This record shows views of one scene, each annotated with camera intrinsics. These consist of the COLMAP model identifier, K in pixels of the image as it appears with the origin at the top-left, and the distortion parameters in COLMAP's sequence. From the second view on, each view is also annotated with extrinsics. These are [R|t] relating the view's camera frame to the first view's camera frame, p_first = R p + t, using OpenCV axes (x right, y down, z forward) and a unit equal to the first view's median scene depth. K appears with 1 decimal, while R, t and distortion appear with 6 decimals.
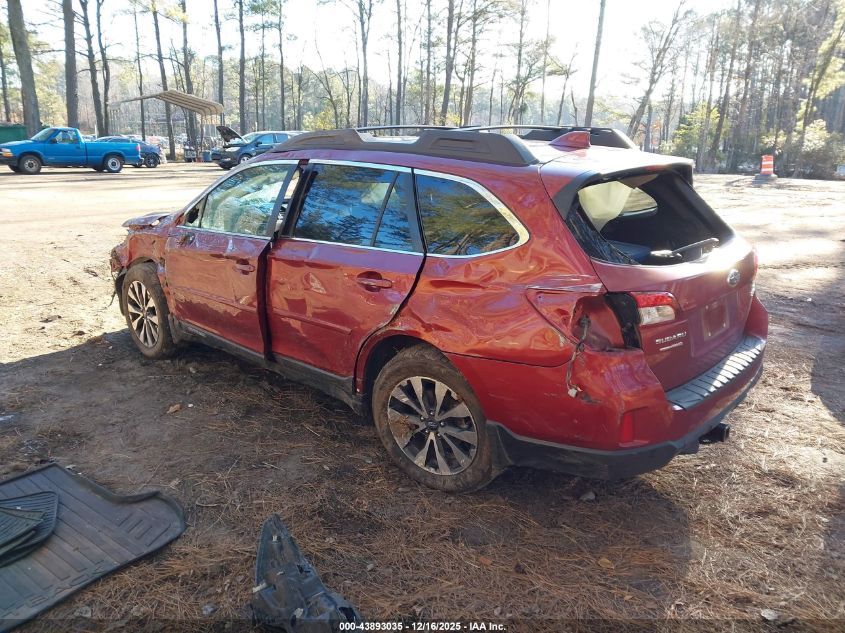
lens RADIAL K [[680.1, 0, 422.5], [0, 680.1, 316.5], [0, 0, 1]] dist [0.023088, -0.003549]
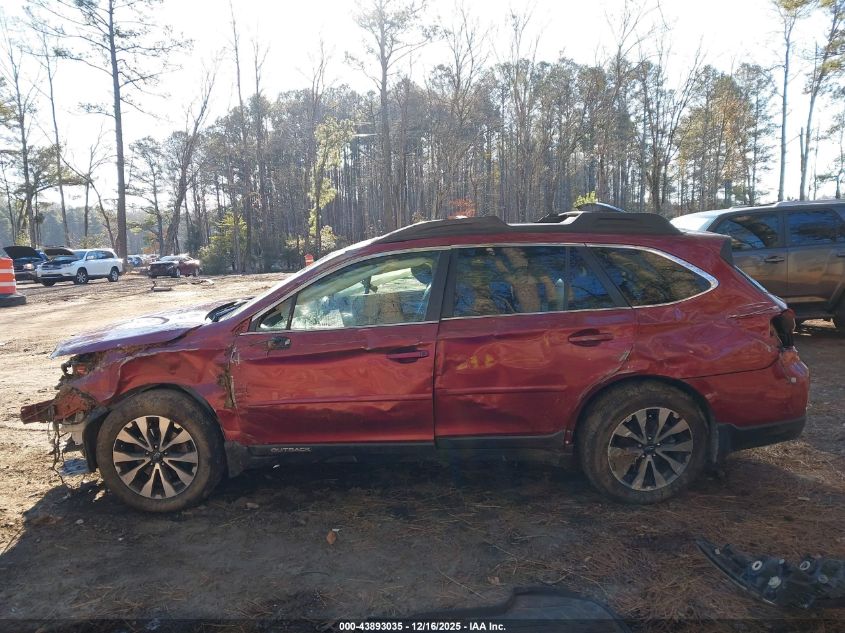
lens RADIAL K [[680.1, 0, 422.5], [0, 680.1, 316.5], [0, 0, 1]] dist [0.023088, -0.003549]
pose [[0.741154, -0.105388, 0.663011, -0.787998], [0.206553, 0.975492, -0.075840, -0.043935], [-0.638769, 0.193156, 0.744758, 0.234349]]
